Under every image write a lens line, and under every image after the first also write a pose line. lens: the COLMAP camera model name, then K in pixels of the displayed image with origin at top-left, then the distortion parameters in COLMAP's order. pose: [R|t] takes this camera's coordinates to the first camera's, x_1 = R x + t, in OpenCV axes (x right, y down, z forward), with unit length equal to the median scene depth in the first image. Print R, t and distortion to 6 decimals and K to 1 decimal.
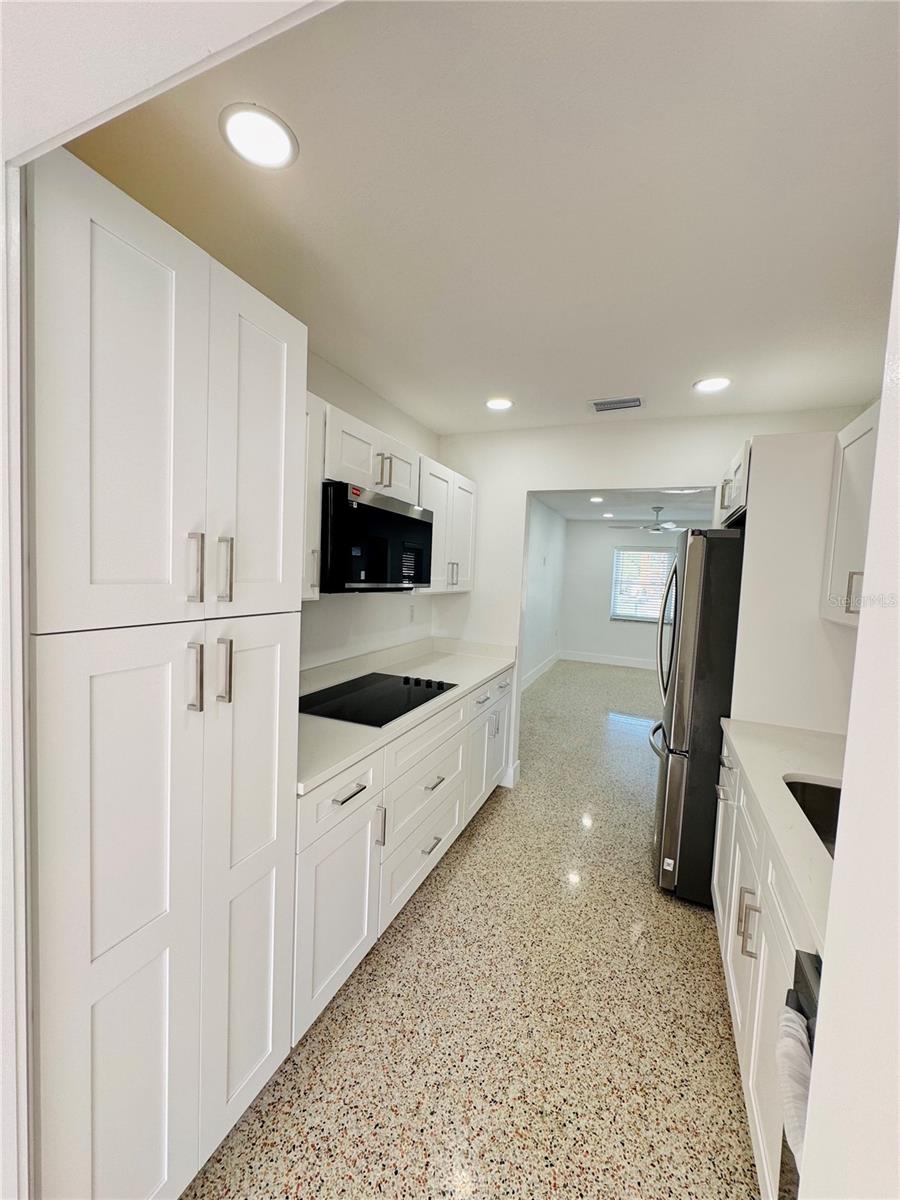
lens RADIAL K [[478.8, 0, 450.9], [0, 478.8, 600.8], [0, 0, 1]] dist [-0.007027, 0.001326]
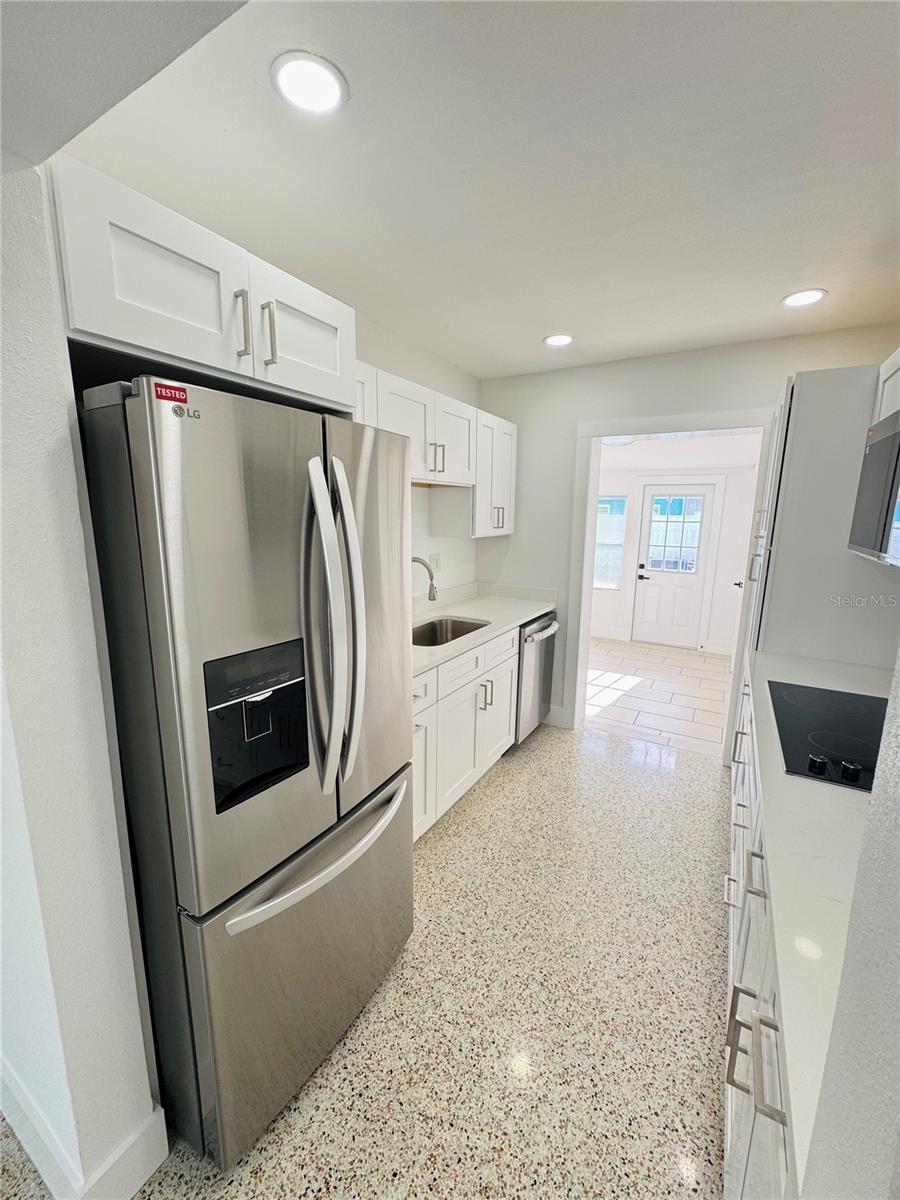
lens RADIAL K [[478.8, 0, 451.4], [0, 478.8, 600.2], [0, 0, 1]] dist [-0.007027, 0.001326]
pose [[-0.990617, -0.078617, 0.111788, 0.386860], [-0.048939, 0.967794, 0.246940, -0.109257], [-0.127601, 0.239153, -0.962561, 1.853819]]
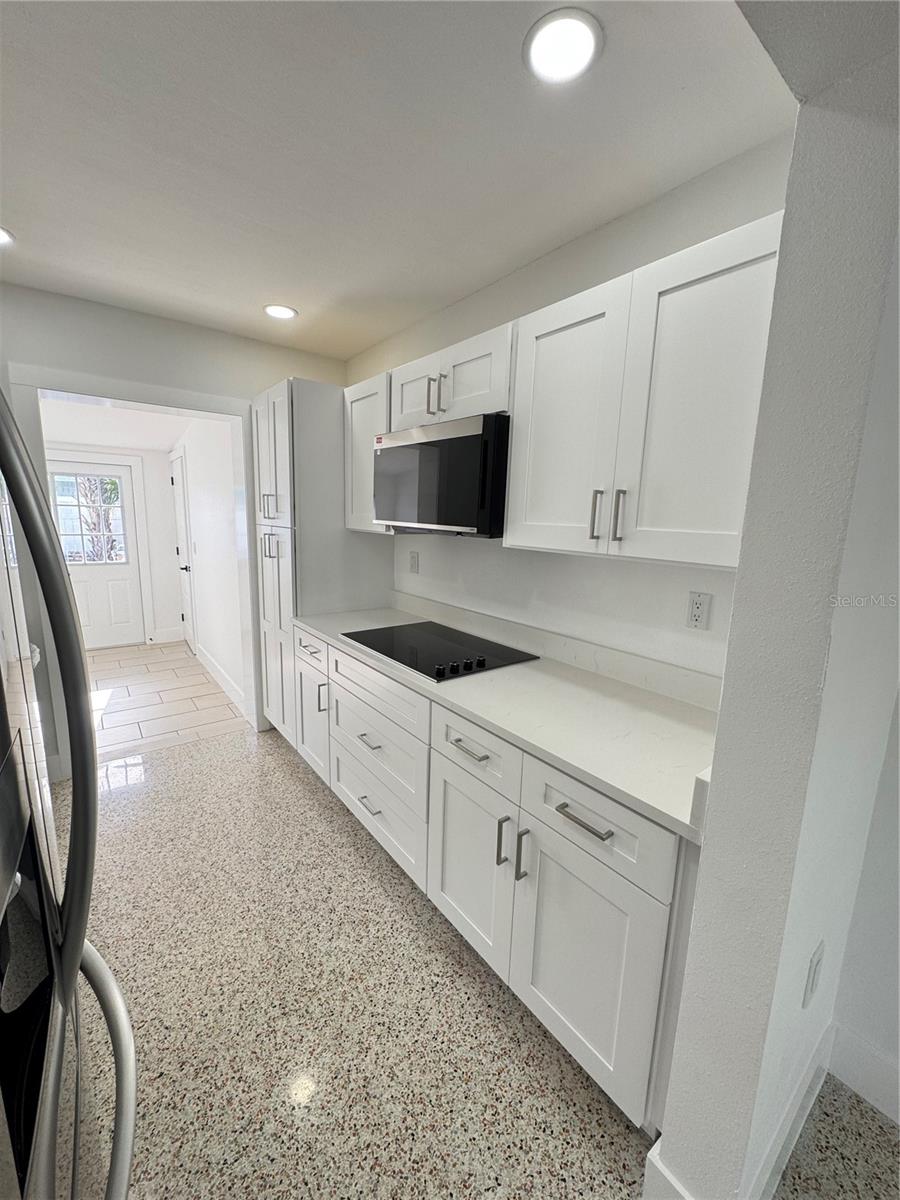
lens RADIAL K [[478.8, 0, 450.0], [0, 478.8, 597.0], [0, 0, 1]] dist [-0.007027, 0.001326]
pose [[-0.487065, 0.095790, -0.868097, 0.722255], [-0.102344, 0.980859, 0.165655, -0.061497], [0.867348, 0.169530, -0.467939, 1.665969]]
